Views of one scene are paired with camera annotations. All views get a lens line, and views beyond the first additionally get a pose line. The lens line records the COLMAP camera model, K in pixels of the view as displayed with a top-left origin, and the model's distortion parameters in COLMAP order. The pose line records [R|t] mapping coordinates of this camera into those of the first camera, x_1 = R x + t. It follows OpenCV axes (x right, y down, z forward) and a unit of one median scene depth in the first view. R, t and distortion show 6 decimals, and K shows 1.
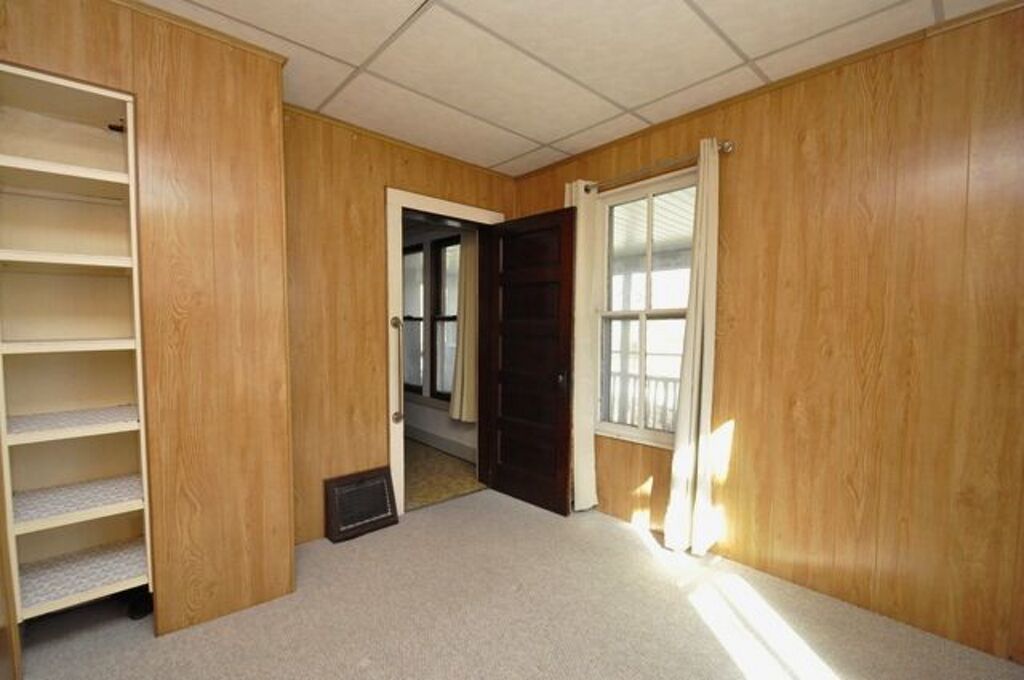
lens RADIAL K [[447.1, 0, 509.4], [0, 447.1, 357.3], [0, 0, 1]] dist [0.002228, -0.013483]
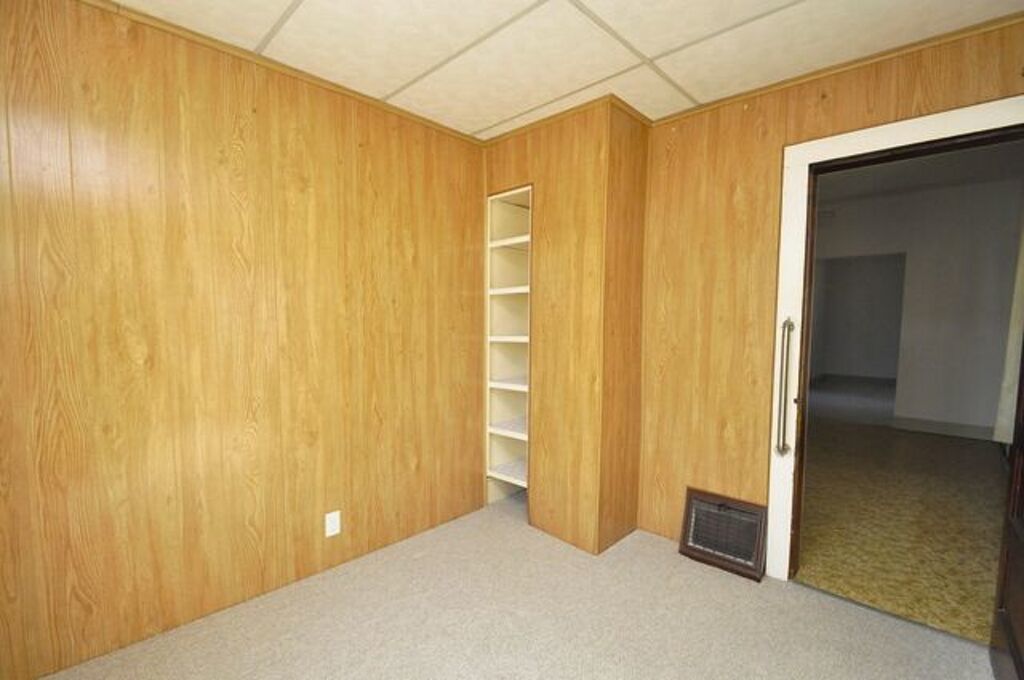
lens RADIAL K [[447.1, 0, 509.4], [0, 447.1, 357.3], [0, 0, 1]] dist [0.002228, -0.013483]
pose [[0.062994, 0.070828, -0.995497, 0.500684], [-0.067728, 0.995482, 0.066541, -0.043329], [0.995713, 0.063232, 0.067506, 0.523607]]
